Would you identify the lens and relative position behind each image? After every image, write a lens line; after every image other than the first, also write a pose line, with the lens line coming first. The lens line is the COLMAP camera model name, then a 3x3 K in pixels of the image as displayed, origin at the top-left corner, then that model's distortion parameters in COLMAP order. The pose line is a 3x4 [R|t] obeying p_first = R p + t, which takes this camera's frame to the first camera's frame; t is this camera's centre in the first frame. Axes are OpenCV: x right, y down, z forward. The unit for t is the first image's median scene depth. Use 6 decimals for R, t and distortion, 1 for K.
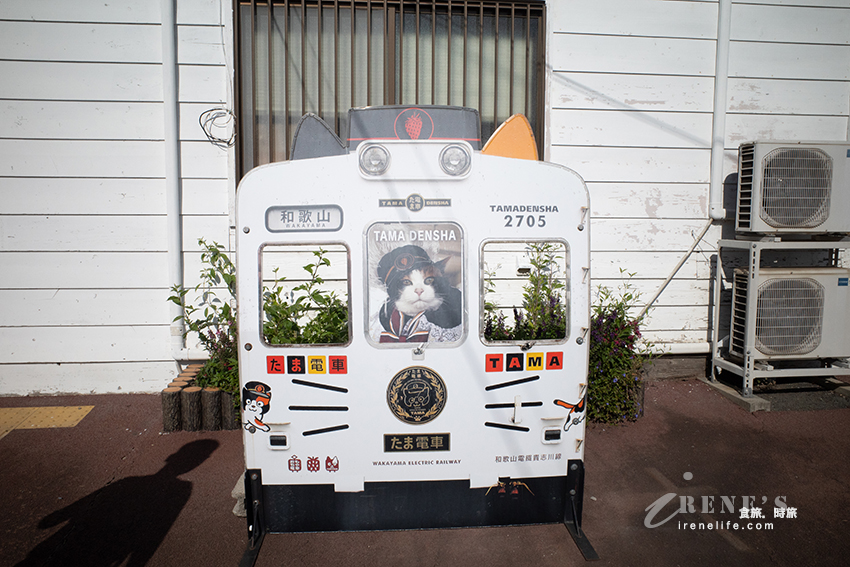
lens RADIAL K [[652.3, 0, 422.6], [0, 652.3, 279.7], [0, 0, 1]] dist [-0.038692, 0.007989]
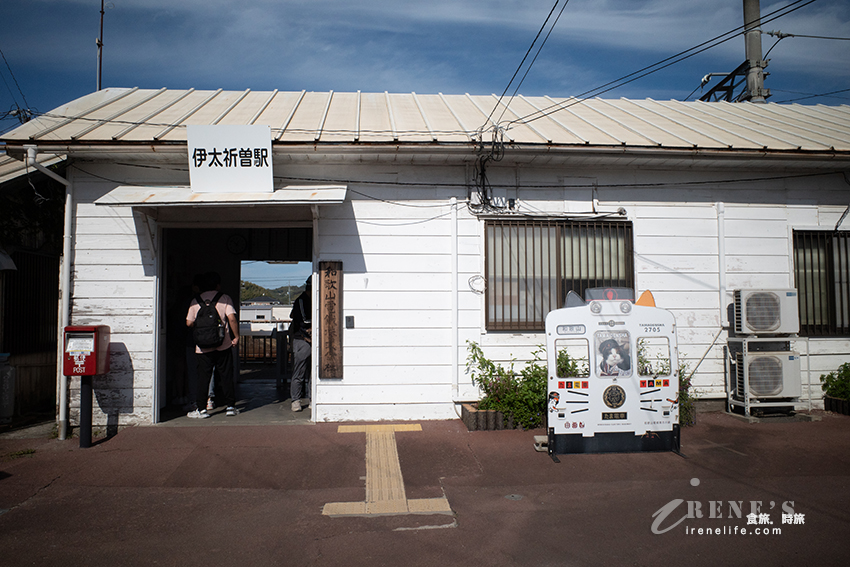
lens RADIAL K [[652.3, 0, 422.6], [0, 652.3, 279.7], [0, 0, 1]] dist [-0.038692, 0.007989]
pose [[0.999860, -0.009344, -0.013901, -0.464277], [0.006929, 0.986329, -0.164641, 0.086938], [0.015249, 0.164521, 0.986256, -1.042075]]
